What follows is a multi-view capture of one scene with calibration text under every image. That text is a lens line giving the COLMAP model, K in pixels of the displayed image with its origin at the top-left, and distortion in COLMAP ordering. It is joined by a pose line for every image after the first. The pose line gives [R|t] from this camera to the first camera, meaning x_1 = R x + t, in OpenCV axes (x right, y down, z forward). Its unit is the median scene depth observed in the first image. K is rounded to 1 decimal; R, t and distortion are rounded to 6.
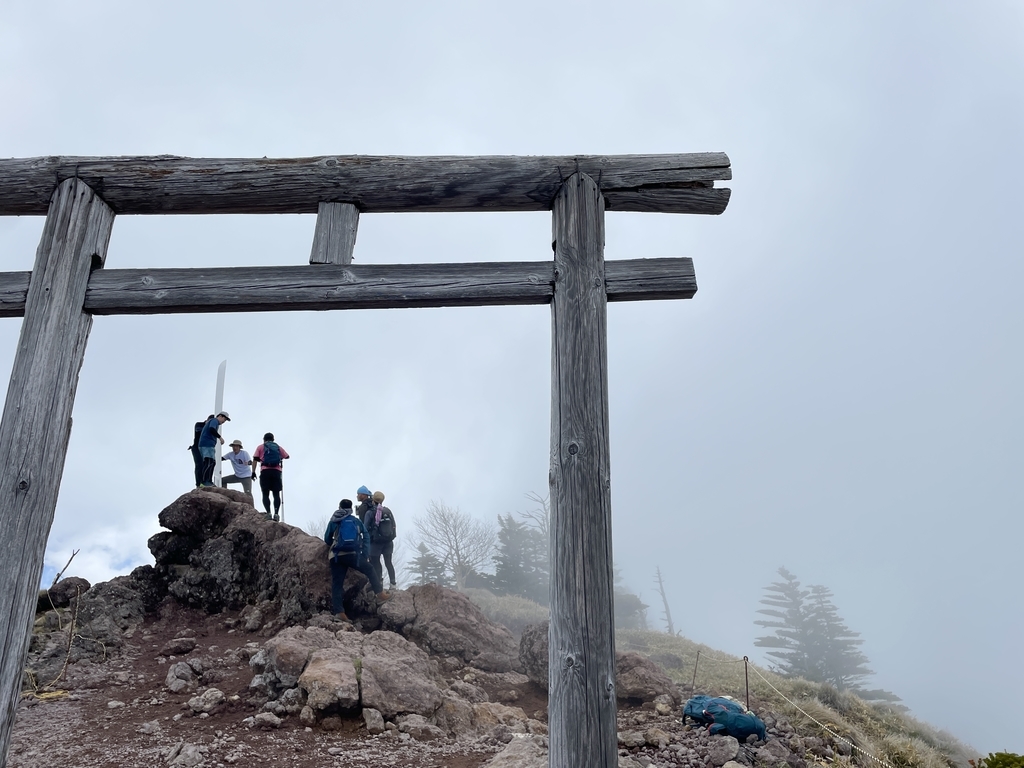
lens RADIAL K [[766.3, 0, 513.2], [0, 766.3, 387.6], [0, 0, 1]] dist [0.051342, -0.013555]
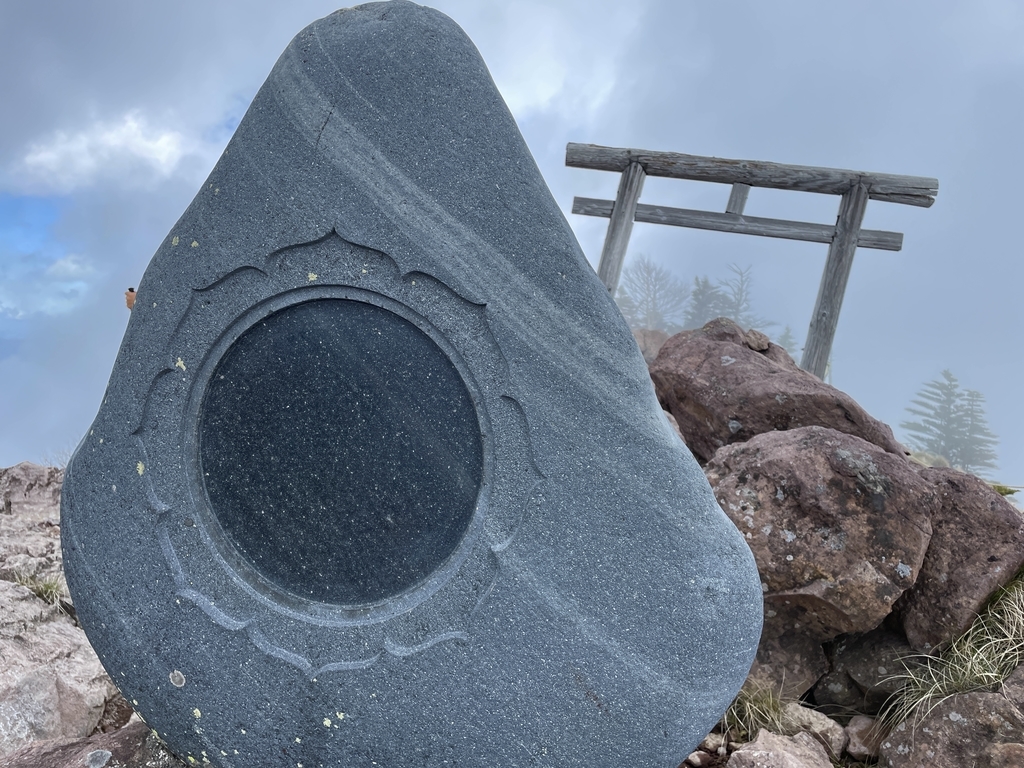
lens RADIAL K [[766.3, 0, 510.1], [0, 766.3, 376.3], [0, 0, 1]] dist [0.051342, -0.013555]
pose [[0.959531, 0.209302, -0.188394, -0.330465], [-0.136400, 0.930732, 0.339313, -0.382190], [0.246363, -0.299884, 0.921615, -1.387111]]
